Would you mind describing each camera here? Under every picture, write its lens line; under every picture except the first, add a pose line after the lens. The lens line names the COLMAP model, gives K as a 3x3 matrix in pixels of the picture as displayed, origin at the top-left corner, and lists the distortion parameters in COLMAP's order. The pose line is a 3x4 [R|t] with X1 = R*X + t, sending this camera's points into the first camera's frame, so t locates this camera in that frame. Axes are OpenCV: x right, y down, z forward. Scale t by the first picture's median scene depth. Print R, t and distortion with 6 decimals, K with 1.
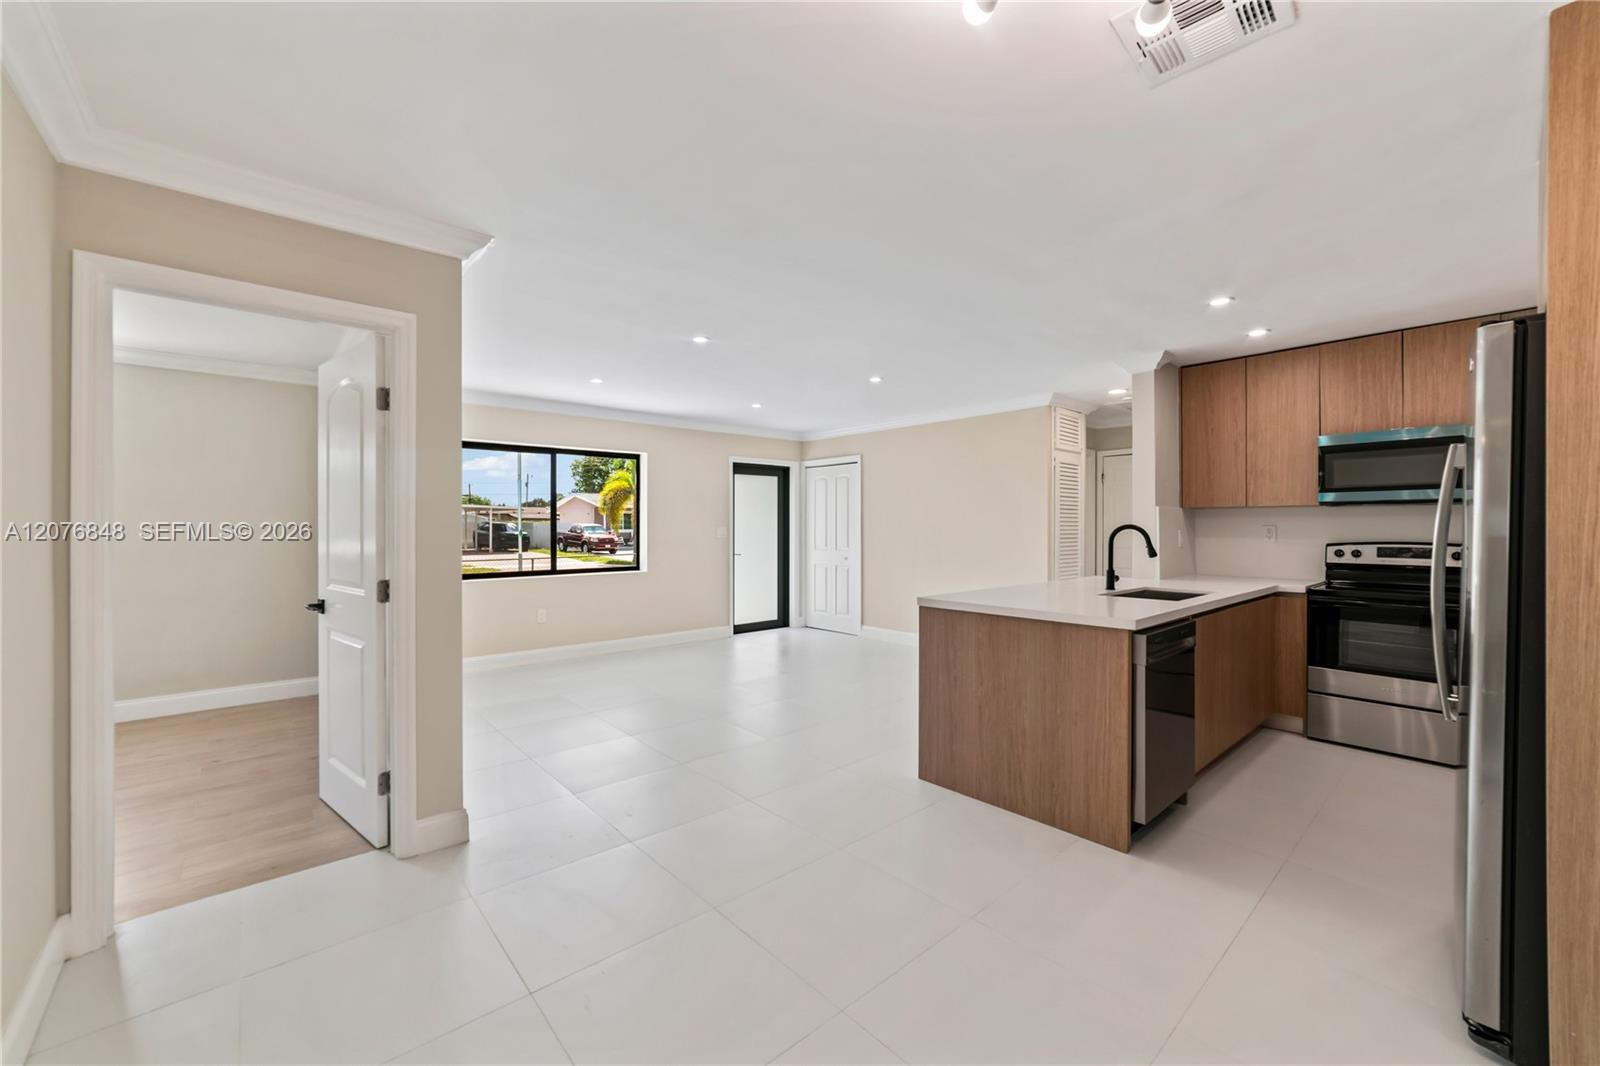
lens RADIAL K [[633.2, 0, 795.8], [0, 633.2, 522.7], [0, 0, 1]] dist [-0.001290, 0.000016]
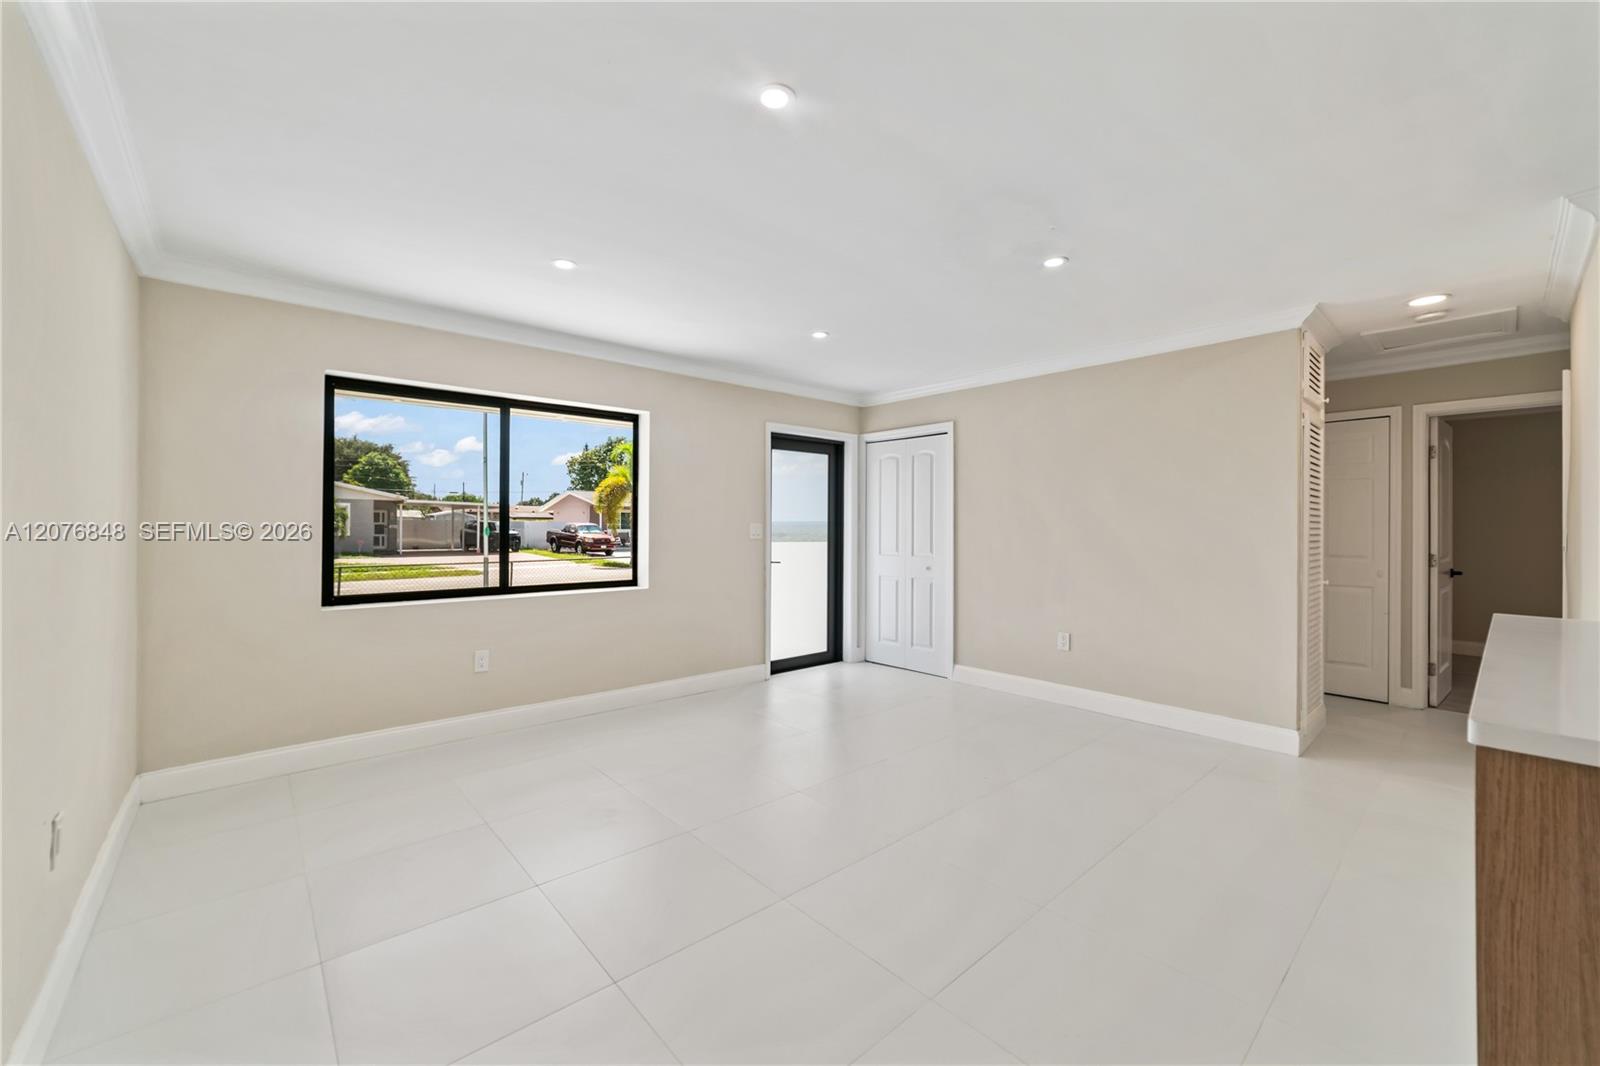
lens RADIAL K [[639.8, 0, 803.0], [0, 639.8, 523.9], [0, 0, 1]] dist [-0.022410, -0.000007]
pose [[0.999925, 0.005559, 0.010916, -0.039038], [-0.005560, 0.999985, 0.000030, 0.004048], [-0.010916, -0.000091, 0.999940, 0.159664]]
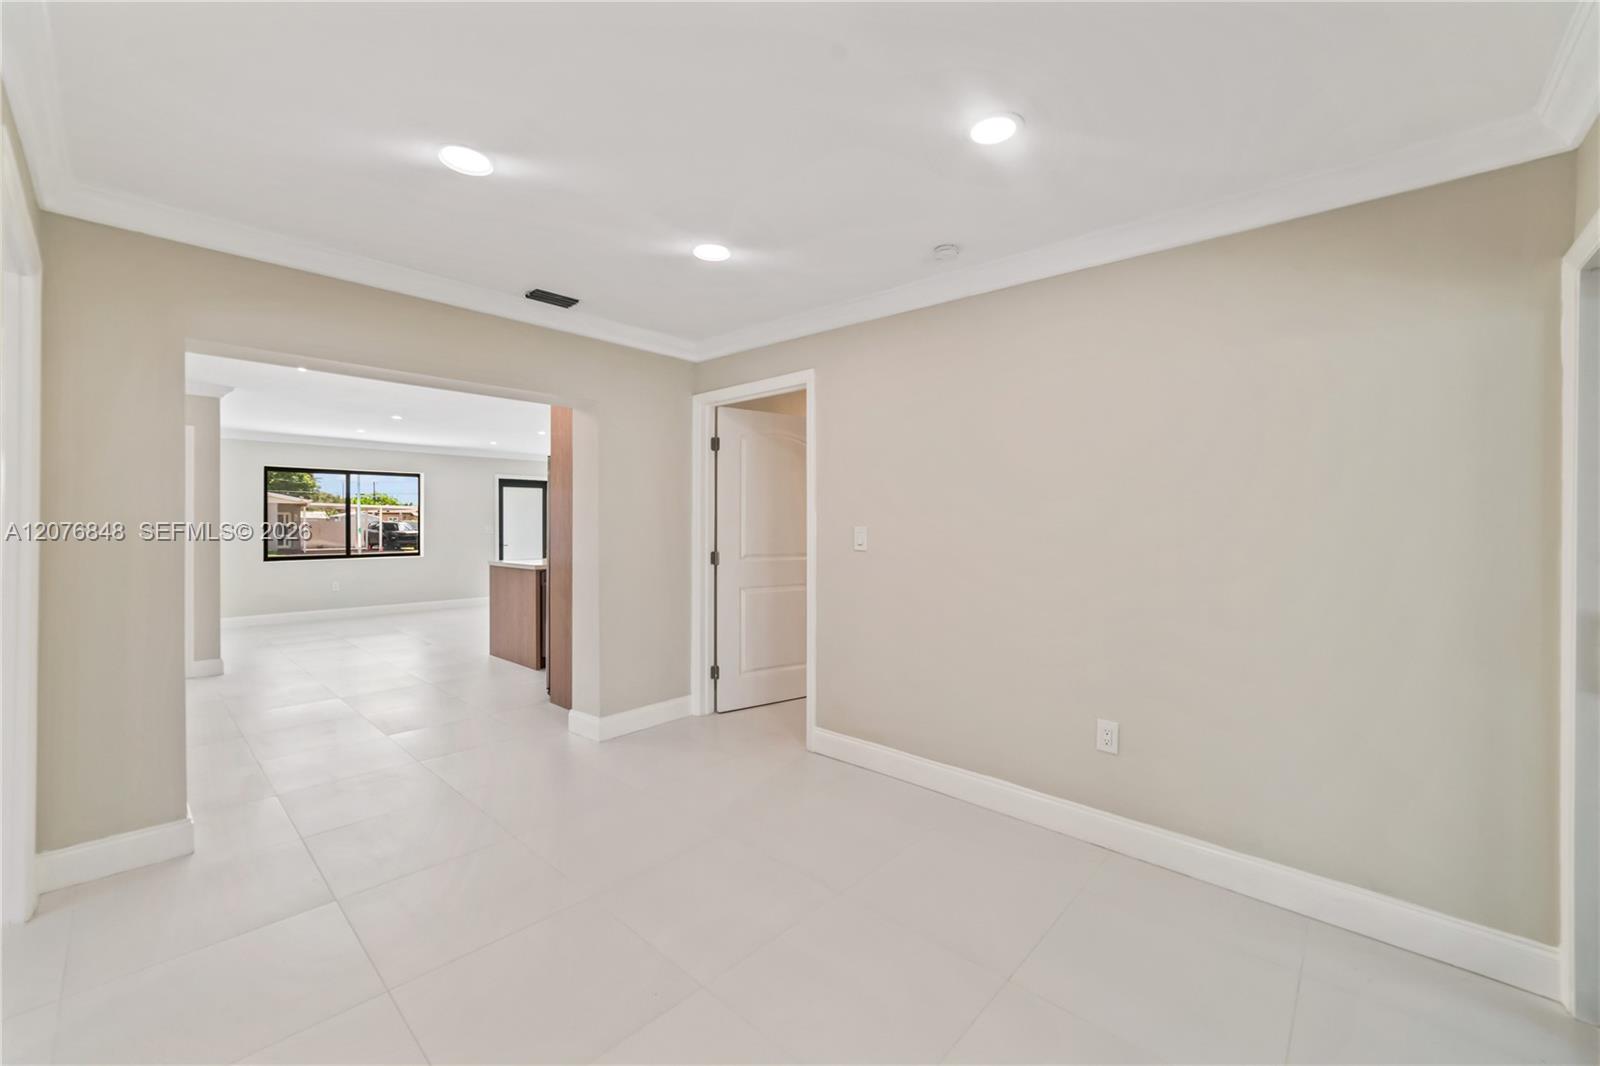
lens RADIAL K [[633.2, 0, 795.8], [0, 633.2, 522.7], [0, 0, 1]] dist [-0.001290, 0.000016]
pose [[0.994640, -0.000103, 0.103394, 0.220957], [-0.000034, 0.999999, 0.001323, -0.000406], [-0.103394, -0.001319, 0.994640, -0.245685]]
